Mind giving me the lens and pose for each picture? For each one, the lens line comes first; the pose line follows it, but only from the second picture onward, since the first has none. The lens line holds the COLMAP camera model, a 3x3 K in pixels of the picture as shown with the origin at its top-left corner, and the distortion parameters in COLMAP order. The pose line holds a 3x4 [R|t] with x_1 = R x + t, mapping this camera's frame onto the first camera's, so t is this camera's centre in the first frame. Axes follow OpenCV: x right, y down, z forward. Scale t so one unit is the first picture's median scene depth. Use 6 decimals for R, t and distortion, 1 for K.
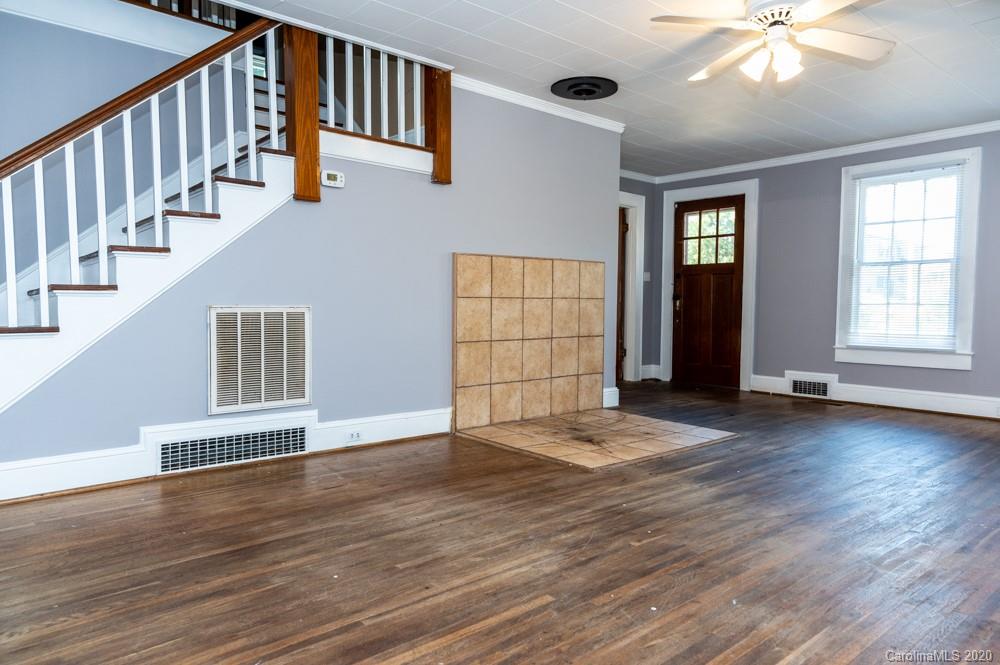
lens RADIAL K [[678.9, 0, 501.1], [0, 678.9, 335.9], [0, 0, 1]] dist [0.004192, -0.001688]
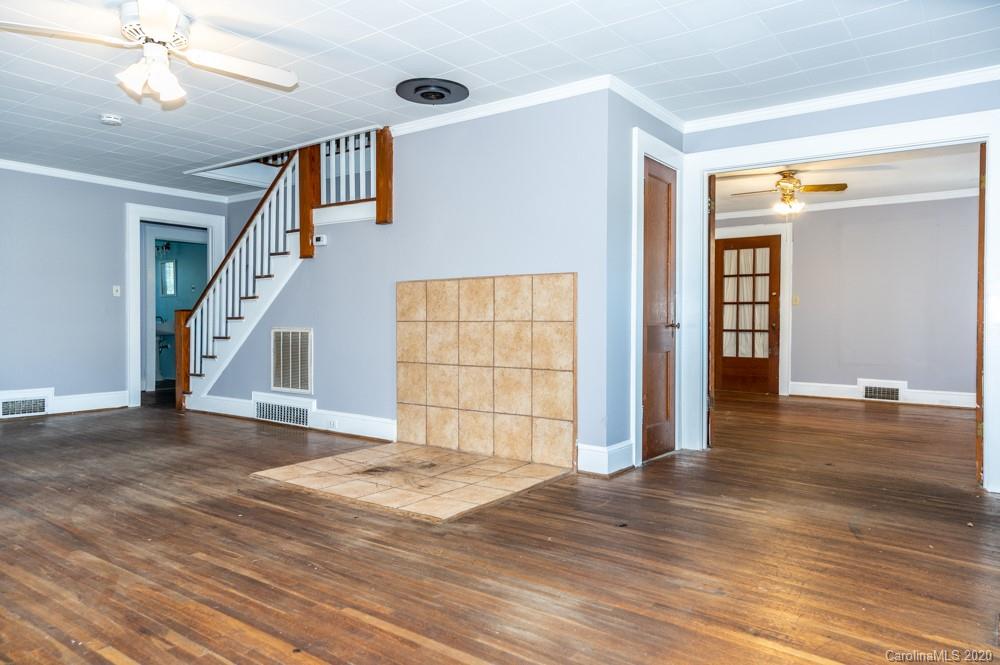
lens RADIAL K [[678.9, 0, 500.7], [0, 678.9, 329.2], [0, 0, 1]] dist [0.004192, -0.001688]
pose [[0.189897, 0.001911, -0.981802, 0.985091], [-0.054208, 0.998493, -0.008541, -0.040347], [0.980306, 0.054843, 0.189714, 0.886111]]
